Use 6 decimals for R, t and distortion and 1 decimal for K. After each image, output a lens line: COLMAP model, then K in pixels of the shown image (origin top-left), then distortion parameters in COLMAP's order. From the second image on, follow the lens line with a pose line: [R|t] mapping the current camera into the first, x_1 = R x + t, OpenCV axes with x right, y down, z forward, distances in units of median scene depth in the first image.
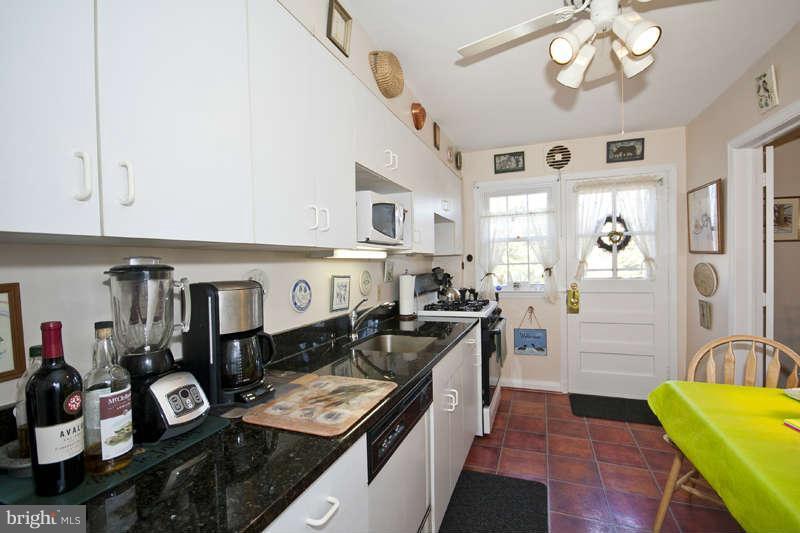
lens RADIAL K [[368.3, 0, 398.6], [0, 368.3, 265.9], [0, 0, 1]] dist [-0.010977, -0.000380]
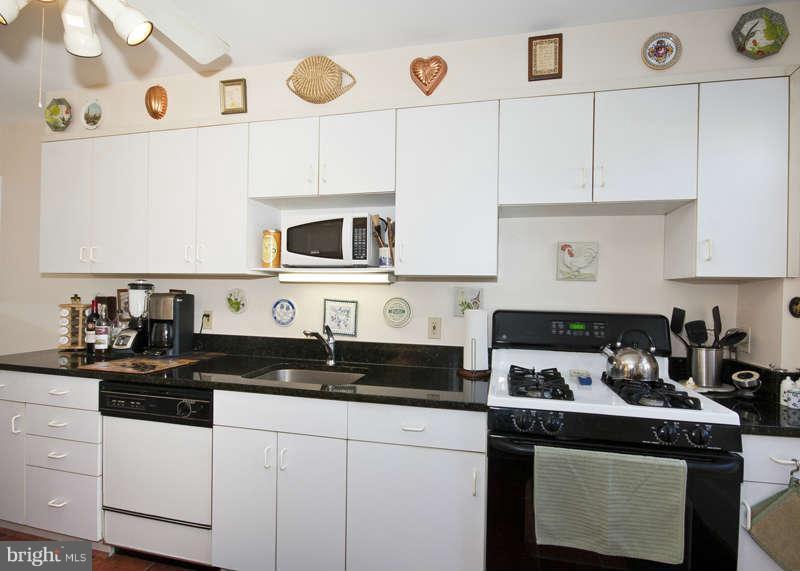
lens RADIAL K [[402.9, 0, 427.1], [0, 402.9, 286.6], [0, 0, 1]] dist [-0.013614, -0.000363]
pose [[0.133566, 0.006020, -0.991022, 1.092208], [-0.028759, 0.999584, 0.002196, -0.020793], [0.990622, 0.028207, 0.133684, 1.259141]]
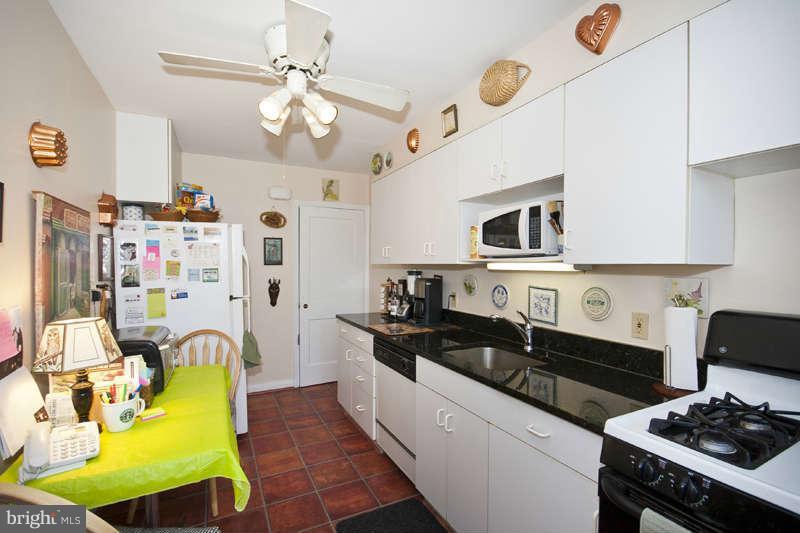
lens RADIAL K [[368.3, 0, 404.6], [0, 368.3, 268.9], [0, 0, 1]] dist [-0.010977, -0.000380]
pose [[-0.671647, 0.012217, -0.740771, 0.961546], [-0.008686, 0.999665, 0.024362, -0.051814], [0.740821, 0.022797, -0.671316, 1.613474]]
